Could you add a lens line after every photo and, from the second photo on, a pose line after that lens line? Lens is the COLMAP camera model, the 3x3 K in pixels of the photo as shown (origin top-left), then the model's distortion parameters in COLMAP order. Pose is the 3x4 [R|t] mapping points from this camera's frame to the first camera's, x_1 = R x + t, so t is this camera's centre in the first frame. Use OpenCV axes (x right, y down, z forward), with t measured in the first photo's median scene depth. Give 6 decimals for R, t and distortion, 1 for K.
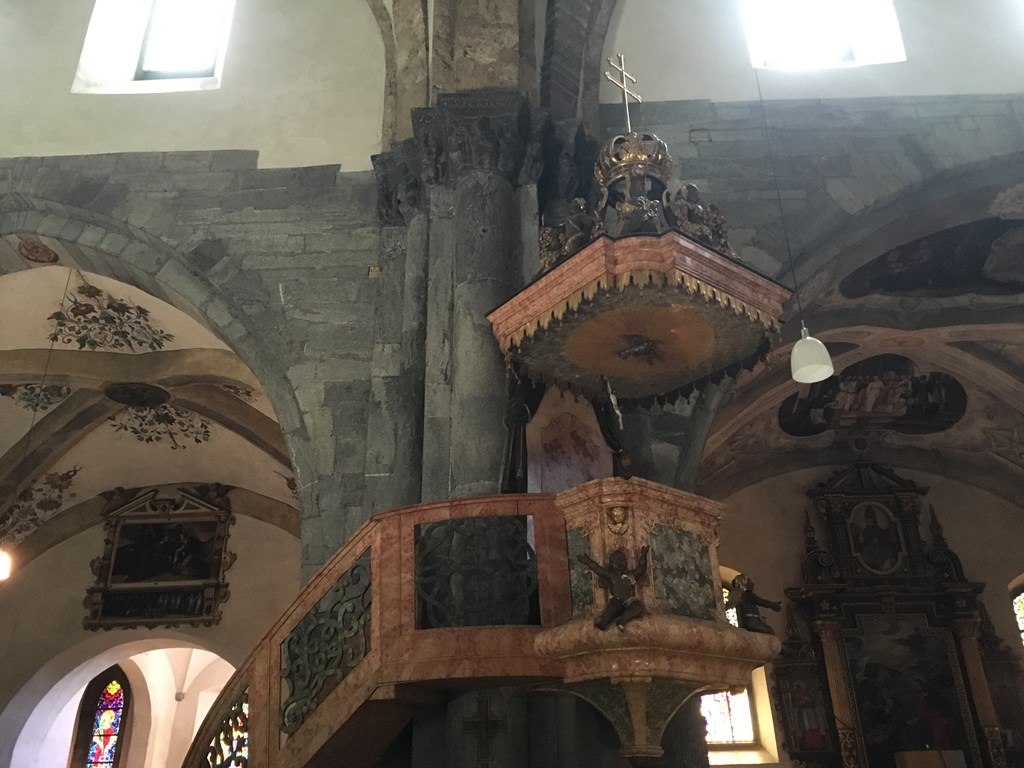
lens RADIAL K [[869.8, 0, 511.9], [0, 869.8, 391.3], [0, 0, 1]] dist [0.081473, -0.110202]
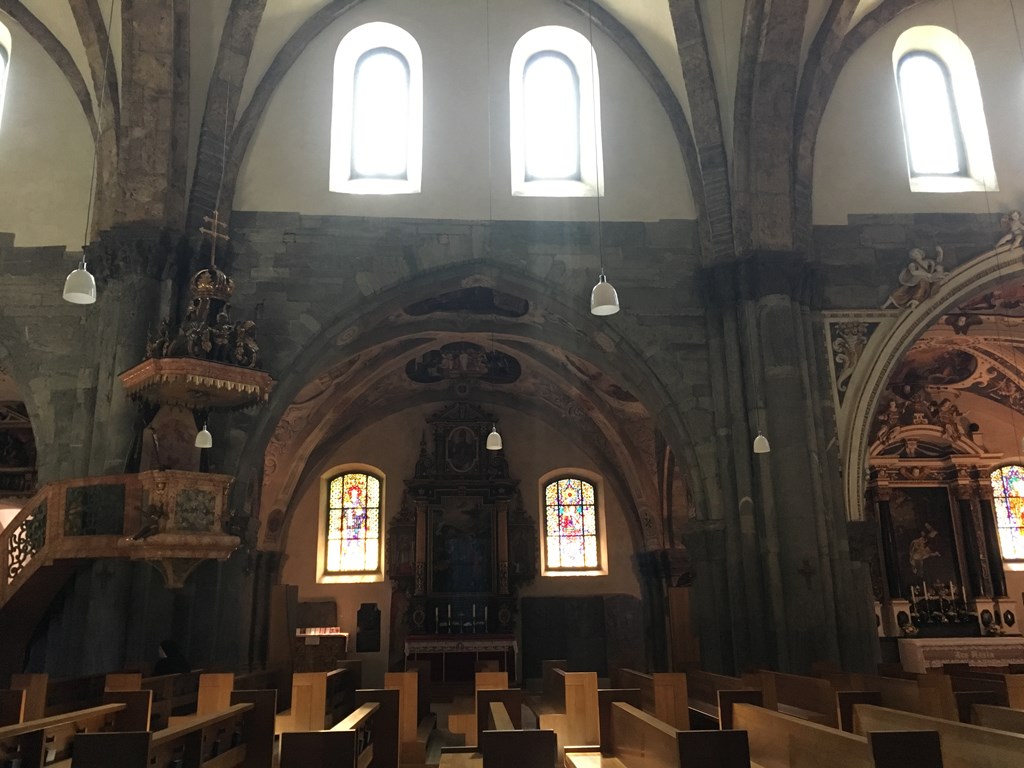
lens RADIAL K [[869.8, 0, 514.1], [0, 869.8, 389.0], [0, 0, 1]] dist [0.081473, -0.110202]
pose [[0.996078, 0.020170, 0.086145, 0.547242], [-0.036746, 0.980032, 0.195417, -0.379797], [-0.080483, -0.197816, 0.976929, -0.800120]]
